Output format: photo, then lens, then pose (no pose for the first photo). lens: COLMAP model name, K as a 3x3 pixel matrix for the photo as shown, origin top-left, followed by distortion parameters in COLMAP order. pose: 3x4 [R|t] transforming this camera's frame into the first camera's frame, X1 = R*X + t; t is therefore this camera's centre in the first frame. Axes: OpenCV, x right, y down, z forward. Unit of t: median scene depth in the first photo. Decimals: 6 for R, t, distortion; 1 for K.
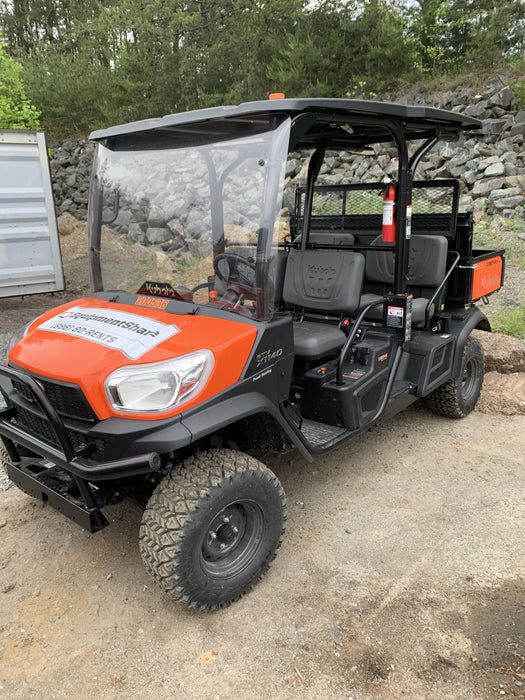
lens RADIAL K [[542.3, 0, 284.7], [0, 542.3, 331.6], [0, 0, 1]] dist [0.042999, -0.000336]
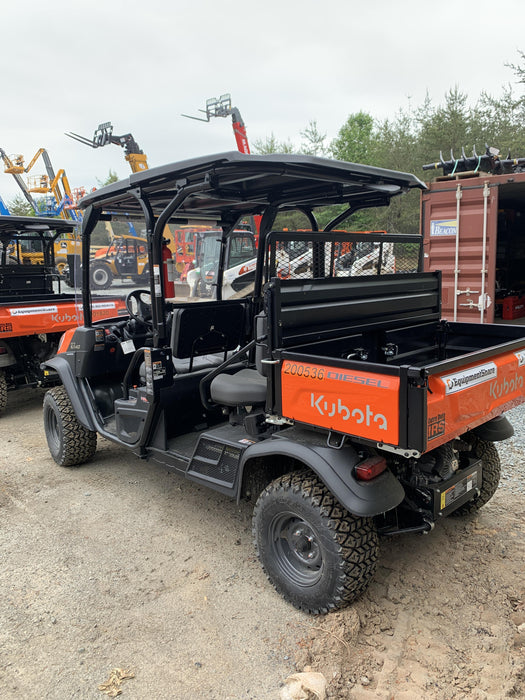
lens RADIAL K [[531.1, 0, 262.5], [0, 531.1, 350.0], [0, 0, 1]] dist [-0.004151, 0.000974]
pose [[-0.107923, 0.179595, -0.977803, 1.234152], [-0.218565, 0.955198, 0.199567, -0.322381], [0.969836, 0.235251, -0.063835, 1.348997]]
